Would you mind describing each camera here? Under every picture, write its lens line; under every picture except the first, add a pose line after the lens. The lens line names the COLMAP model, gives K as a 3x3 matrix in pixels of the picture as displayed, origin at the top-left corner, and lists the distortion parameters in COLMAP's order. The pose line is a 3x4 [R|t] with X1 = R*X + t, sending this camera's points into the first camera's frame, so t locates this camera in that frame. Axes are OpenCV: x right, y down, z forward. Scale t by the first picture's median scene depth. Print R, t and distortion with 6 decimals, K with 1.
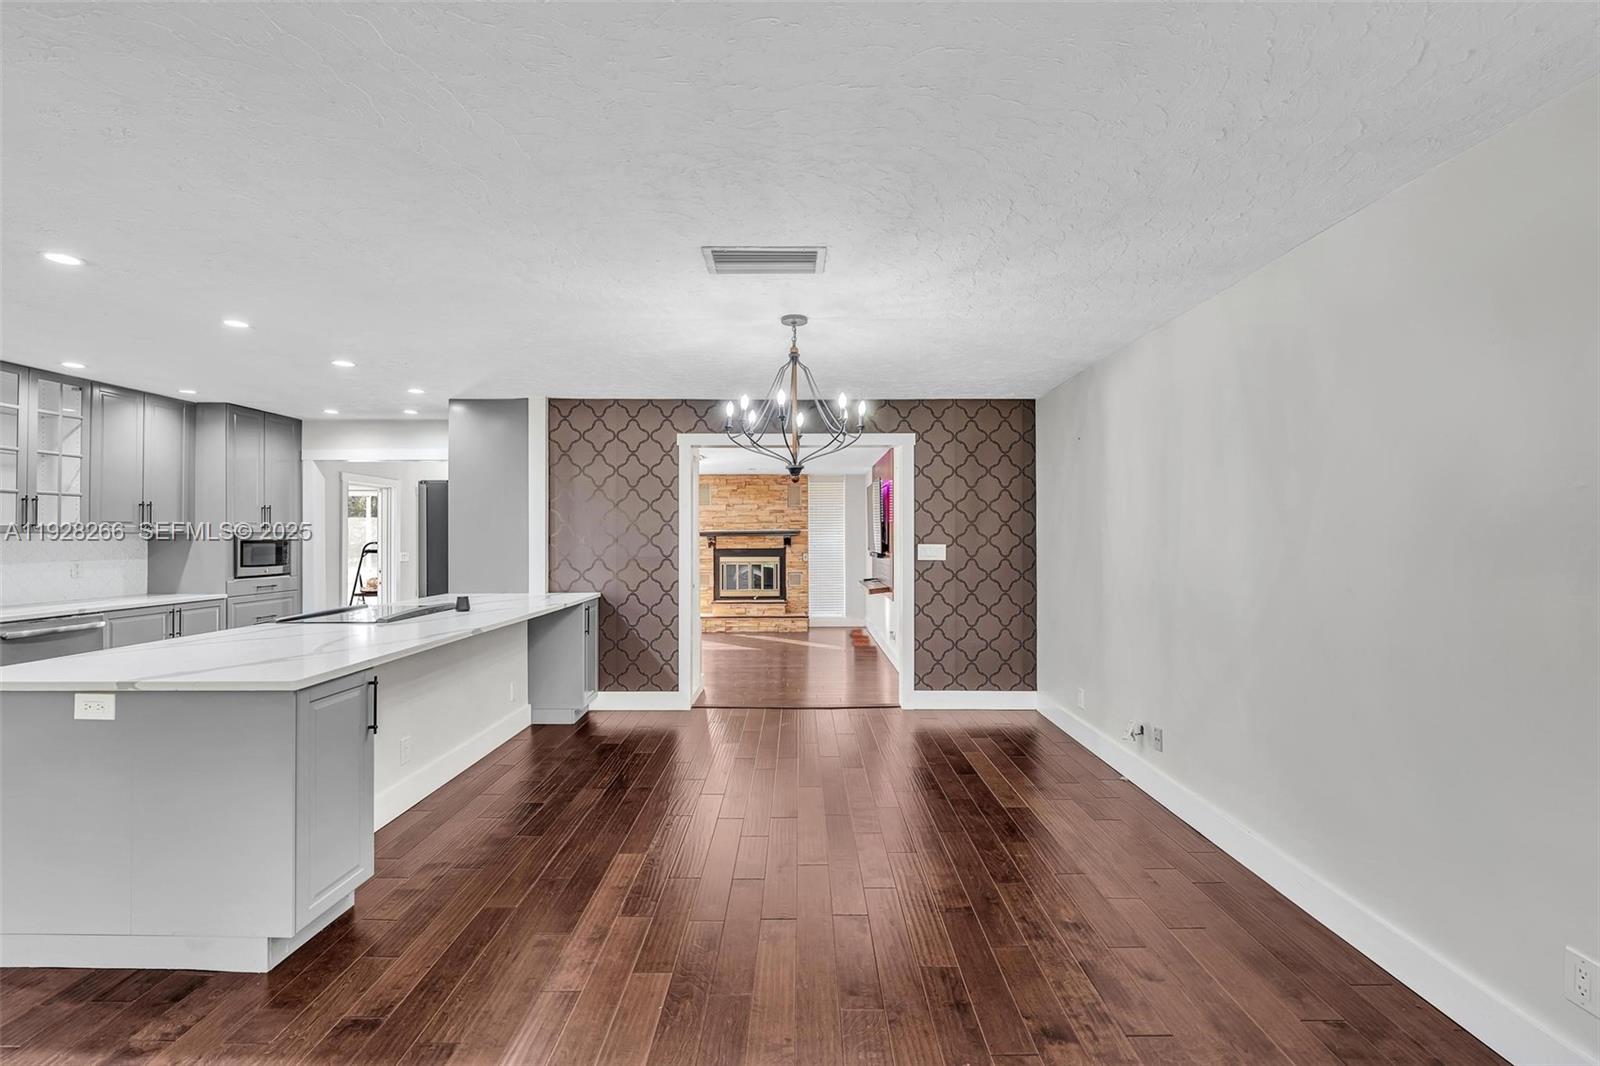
lens RADIAL K [[714.0, 0, 802.3], [0, 714.0, 531.4], [0, 0, 1]] dist [-0.009046, 0.002867]
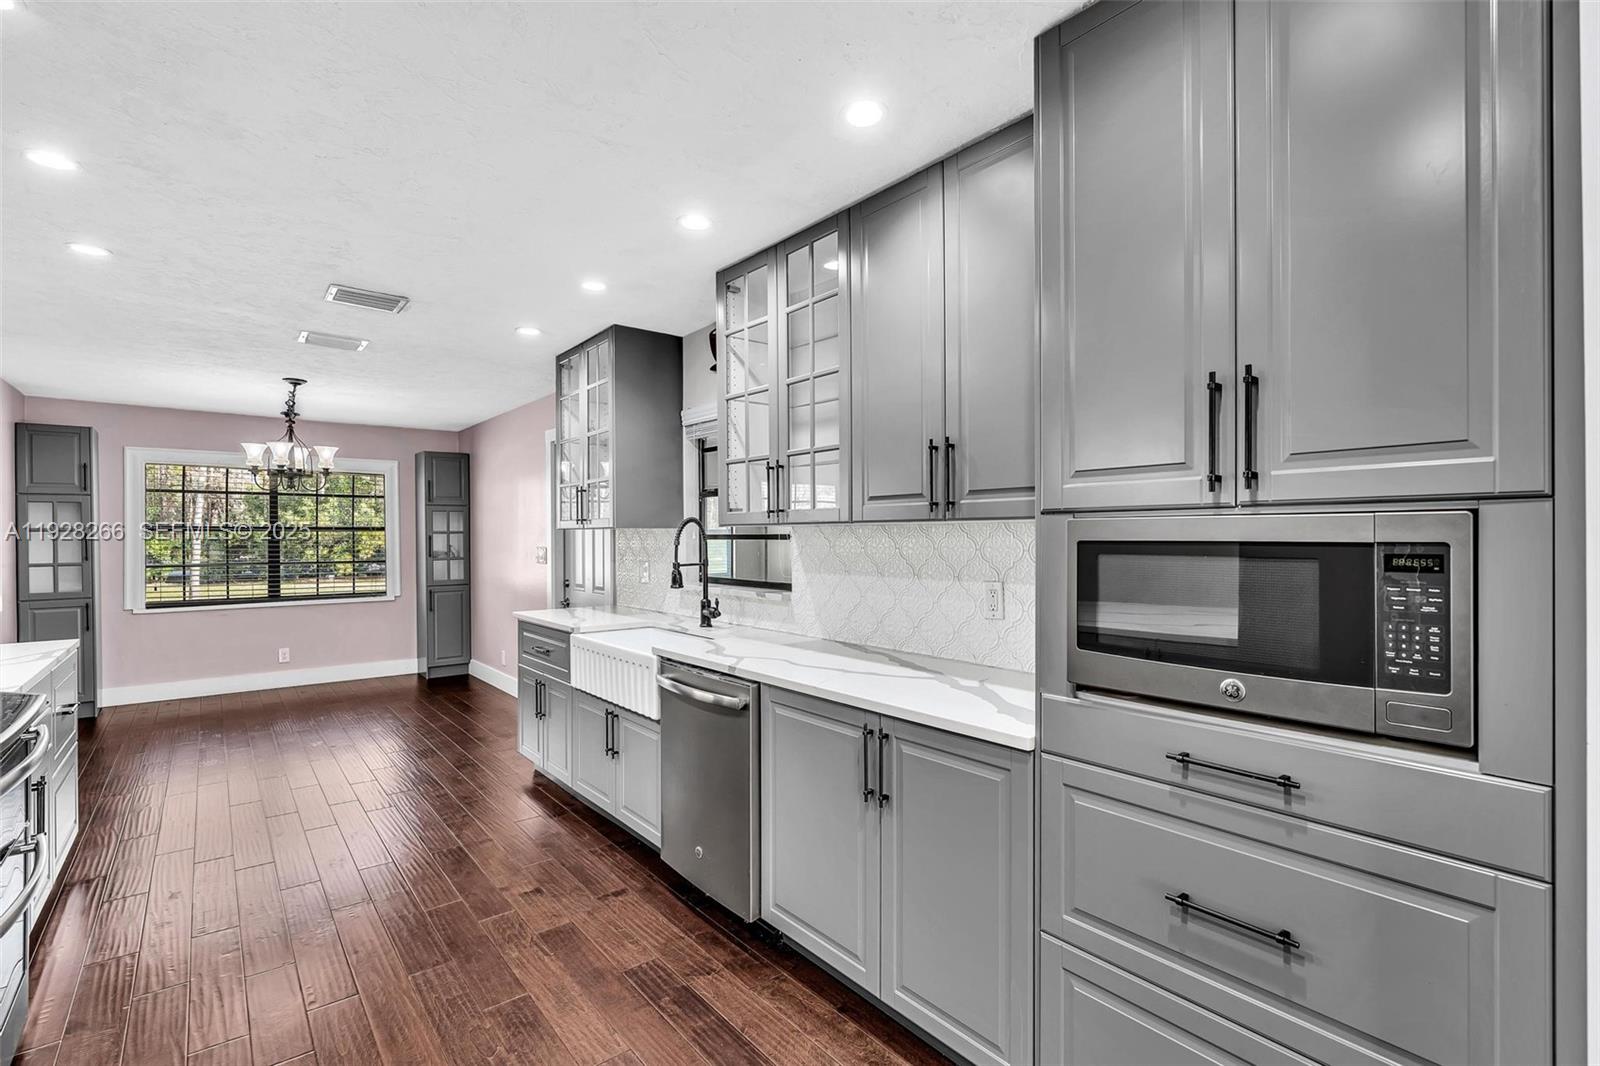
lens RADIAL K [[729.8, 0, 801.0], [0, 729.8, 536.3], [0, 0, 1]] dist [-0.009943, 0.001516]
pose [[-0.772920, 0.004878, -0.634485, -0.564848], [0.009339, 0.999950, -0.003688, 0.011340], [0.634435, -0.008776, -0.772926, 1.162749]]
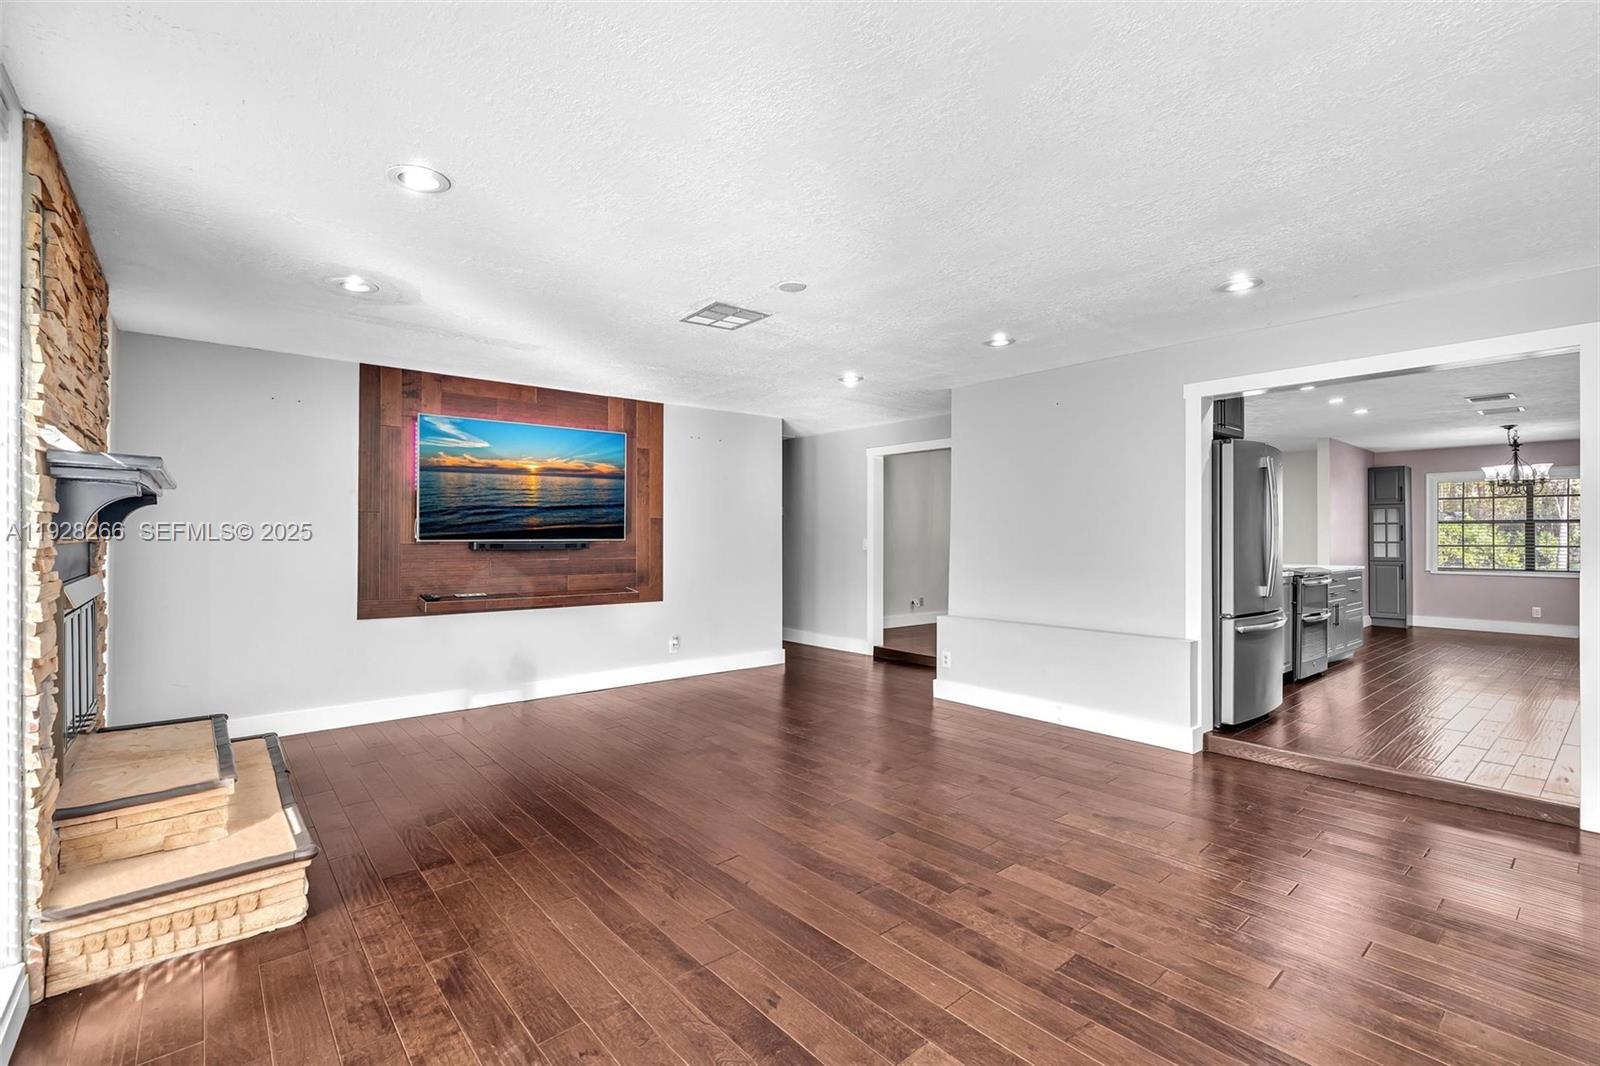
lens RADIAL K [[714.0, 0, 799.2], [0, 714.0, 534.8], [0, 0, 1]] dist [-0.009046, 0.002867]
pose [[-0.639236, 0.001266, 0.769009, -0.826803], [-0.008189, 0.999931, -0.008453, 0.044214], [-0.768967, -0.011701, -0.639182, 2.010317]]
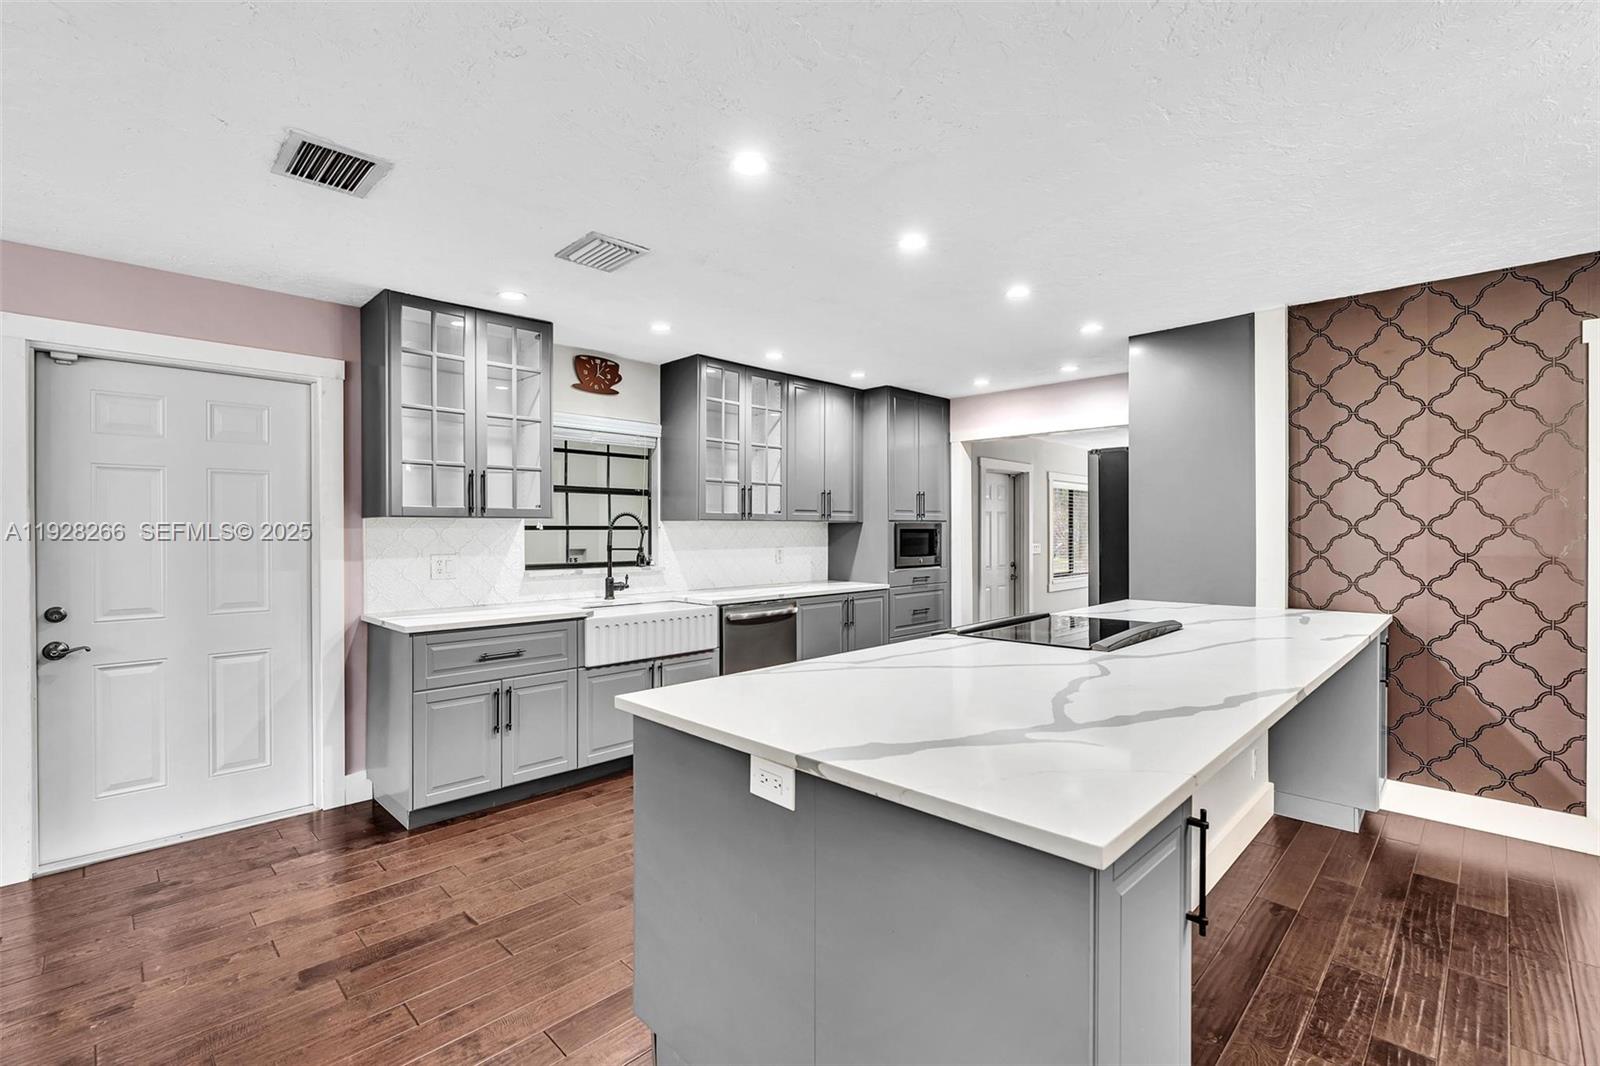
lens RADIAL K [[714.0, 0, 798.9], [0, 714.0, 533.6], [0, 0, 1]] dist [-0.009046, 0.002867]
pose [[0.708329, 0.002638, -0.705877, -0.213403], [0.006199, 0.999931, 0.009957, 0.009014], [0.705855, -0.011428, 0.708264, 0.228273]]
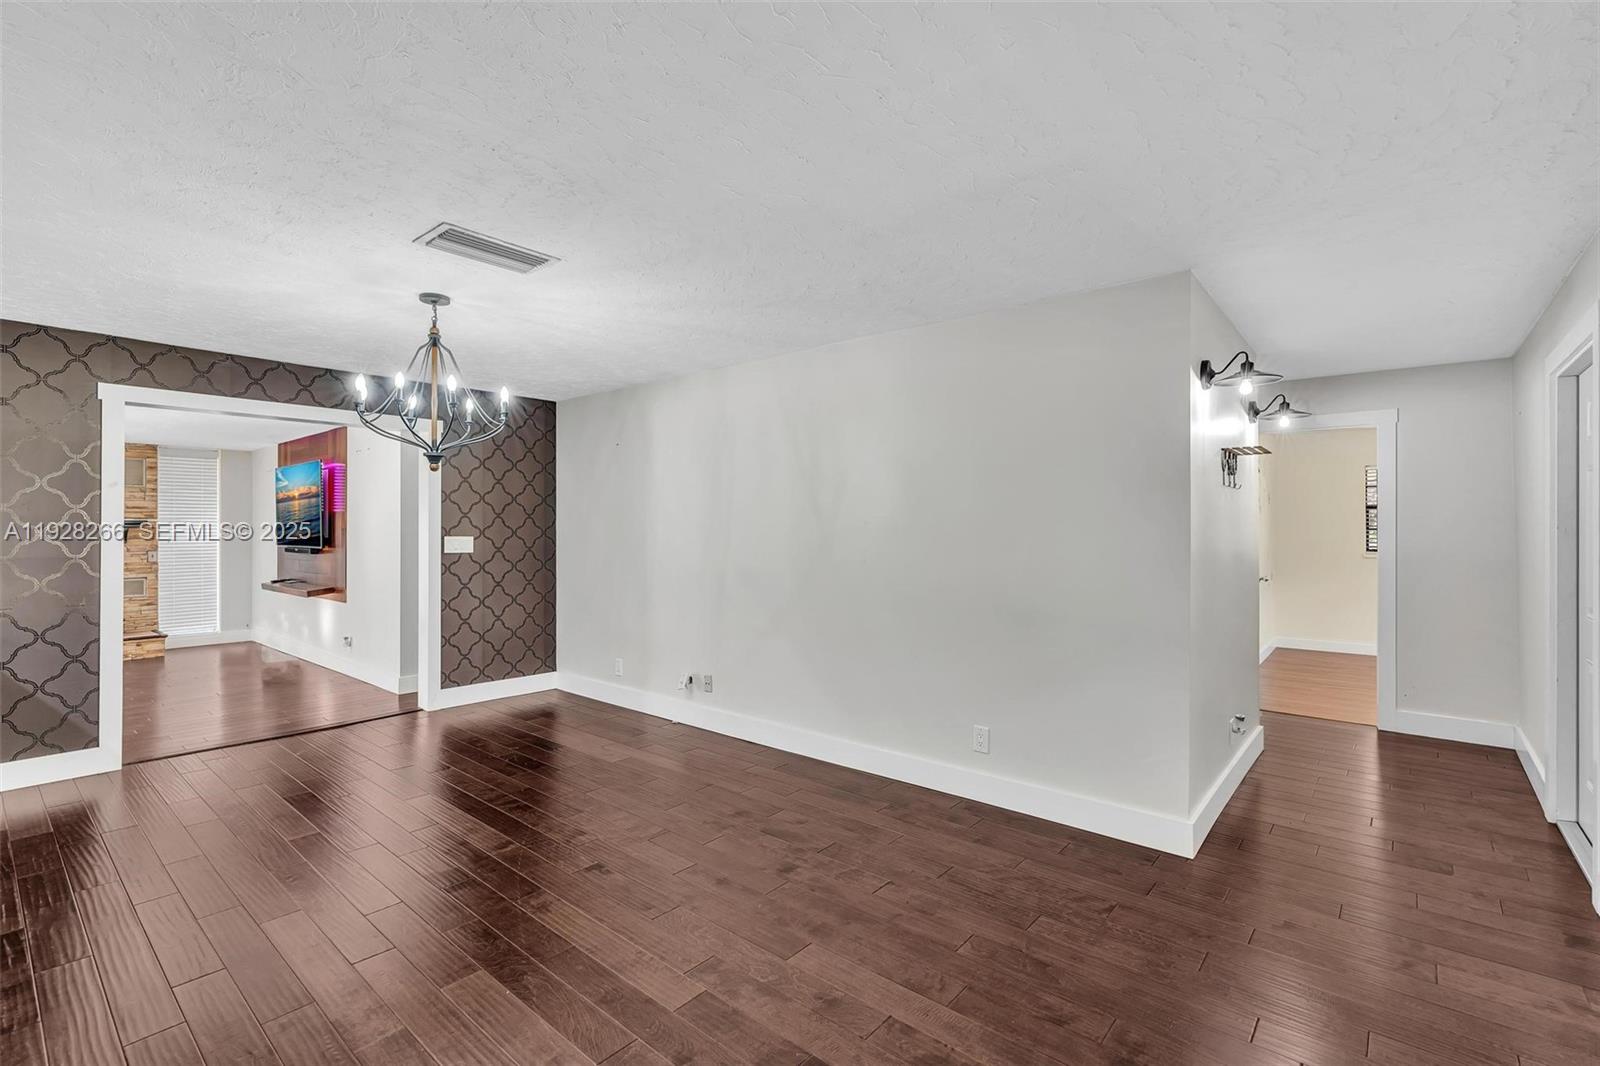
lens RADIAL K [[714.0, 0, 804.9], [0, 714.0, 526.5], [0, 0, 1]] dist [-0.009046, 0.002867]
pose [[0.643446, 0.004683, 0.765477, -0.260126], [-0.006777, 0.999977, -0.000421, 0.001120], [-0.765462, -0.004917, 0.643463, 0.010723]]
